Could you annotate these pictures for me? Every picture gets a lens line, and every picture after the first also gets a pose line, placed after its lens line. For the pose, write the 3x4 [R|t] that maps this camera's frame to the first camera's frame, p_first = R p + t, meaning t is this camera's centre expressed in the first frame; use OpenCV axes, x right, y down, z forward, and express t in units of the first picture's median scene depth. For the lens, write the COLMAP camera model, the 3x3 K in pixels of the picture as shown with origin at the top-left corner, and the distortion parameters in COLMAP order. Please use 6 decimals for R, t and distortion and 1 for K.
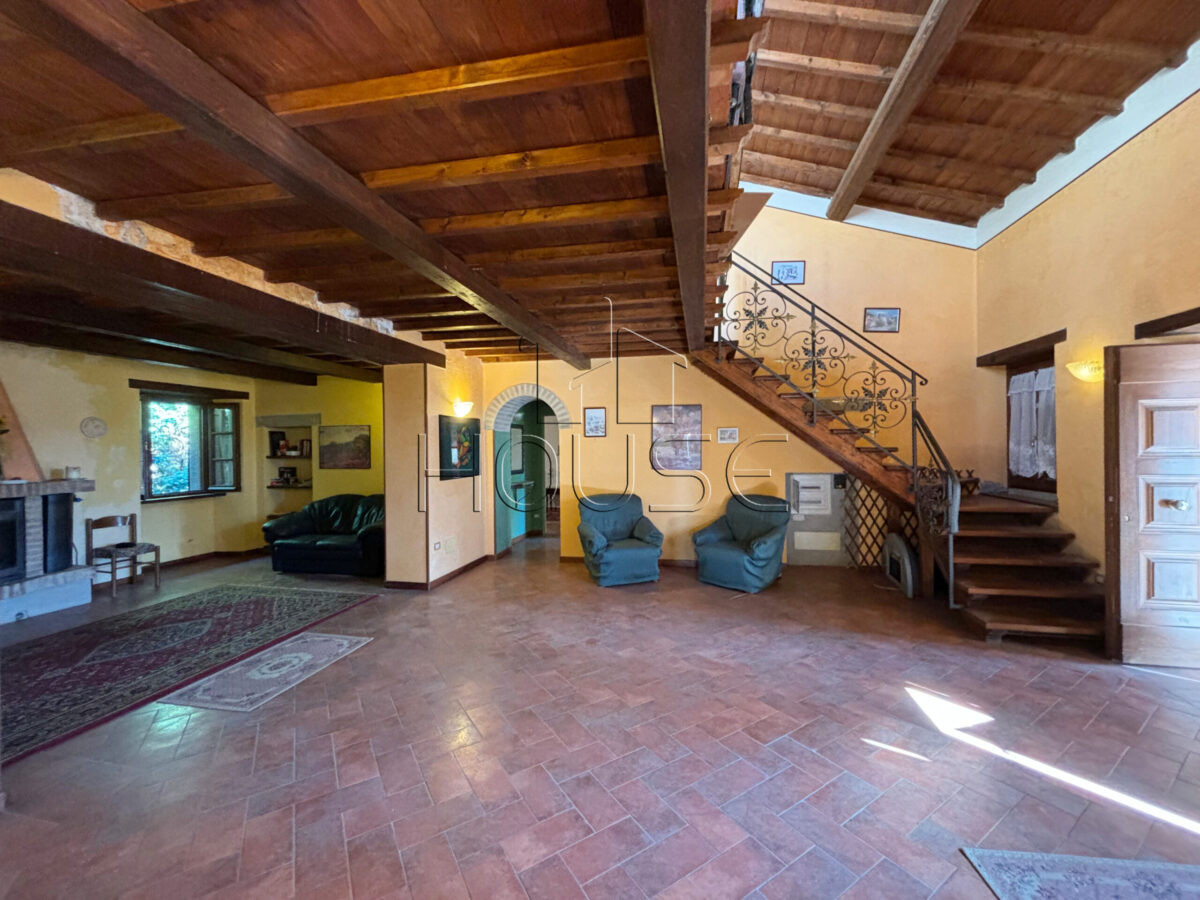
lens RADIAL K [[480.8, 0, 604.3], [0, 480.8, 448.4], [0, 0, 1]] dist [0.003876, 0.000078]
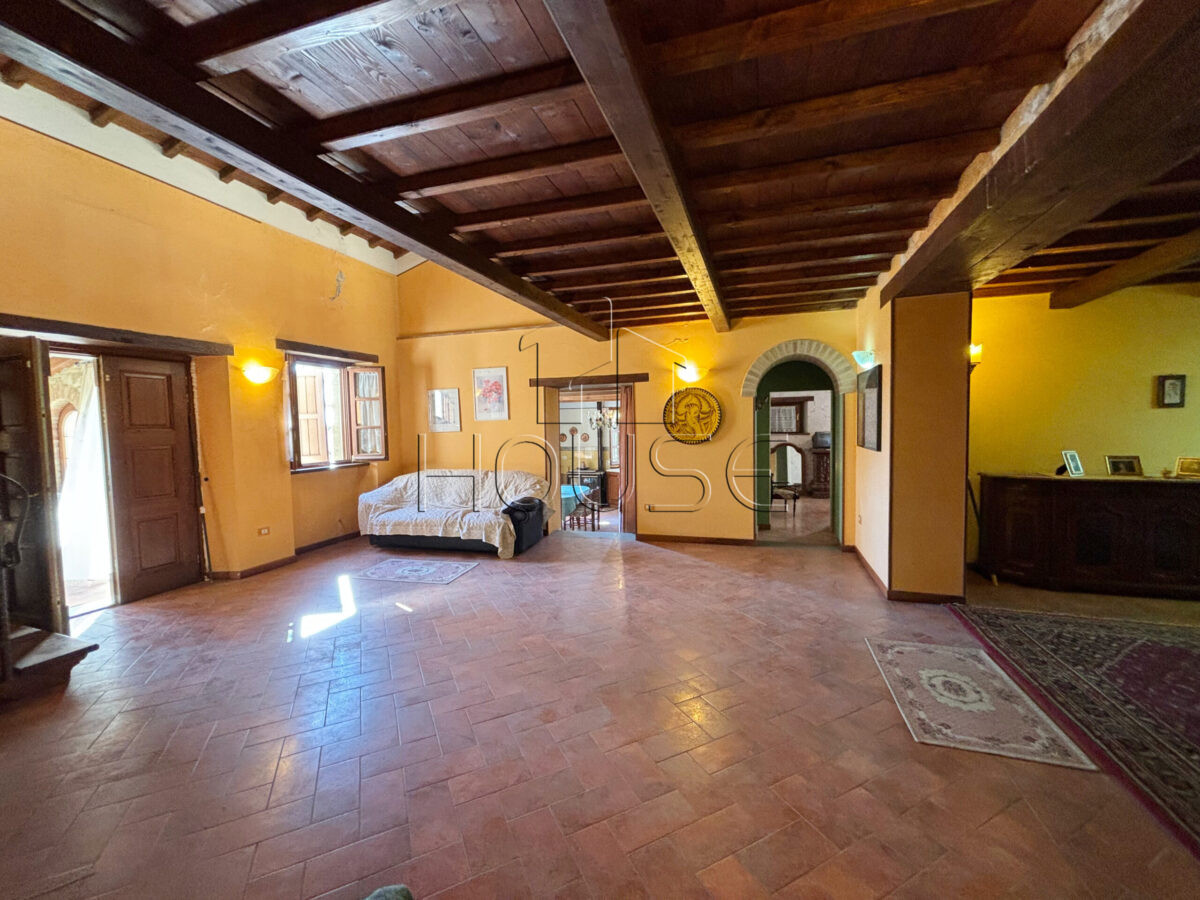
lens RADIAL K [[480.8, 0, 602.0], [0, 480.8, 452.2], [0, 0, 1]] dist [0.003876, 0.000078]
pose [[-0.993062, 0.025367, 0.114823, -0.214885], [0.032508, 0.997624, 0.060748, 0.003941], [-0.113009, 0.064059, -0.991527, 1.876374]]
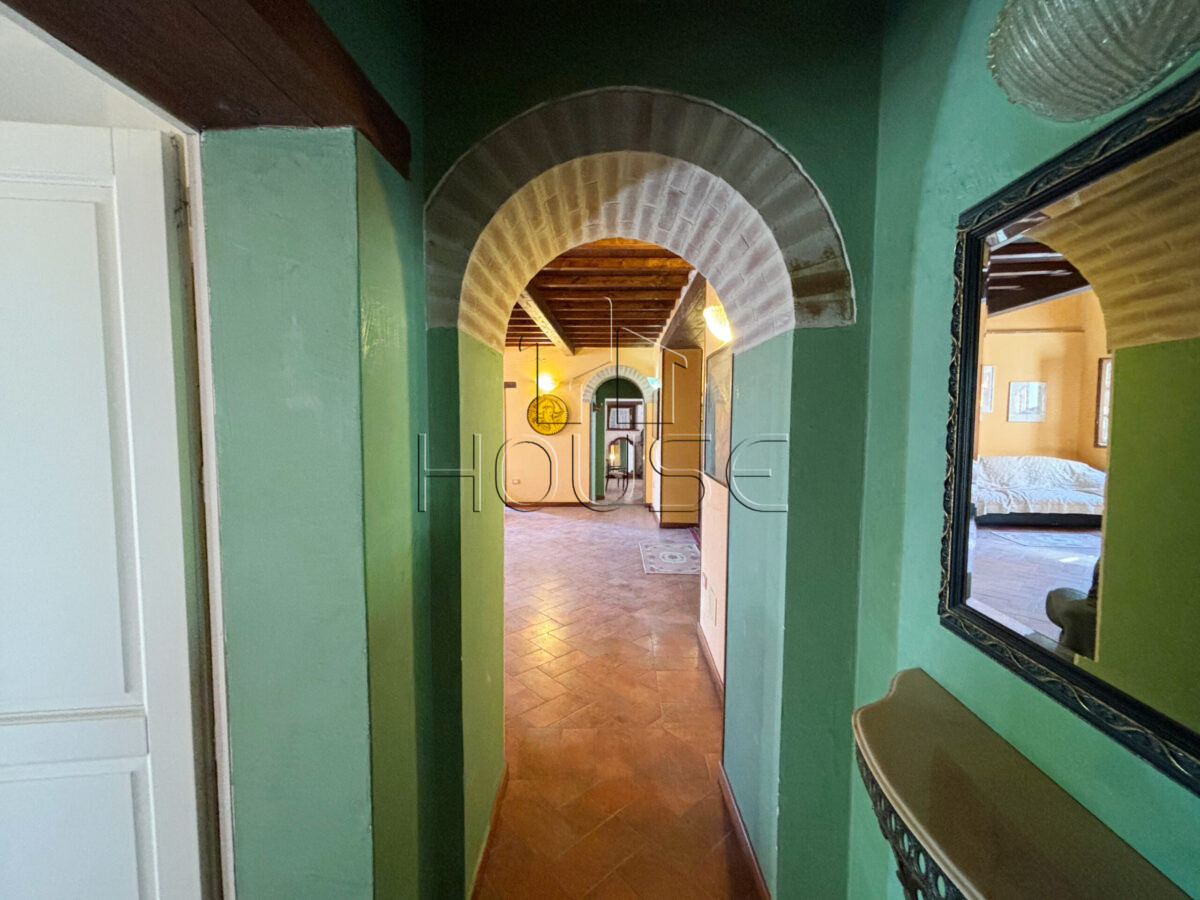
lens RADIAL K [[480.8, 0, 599.5], [0, 480.8, 450.2], [0, 0, 1]] dist [0.003876, 0.000078]
pose [[-0.986472, 0.016338, -0.163113, -0.201740], [0.004838, 0.997489, 0.070652, -0.002770], [0.163858, 0.068907, -0.984074, 2.544727]]
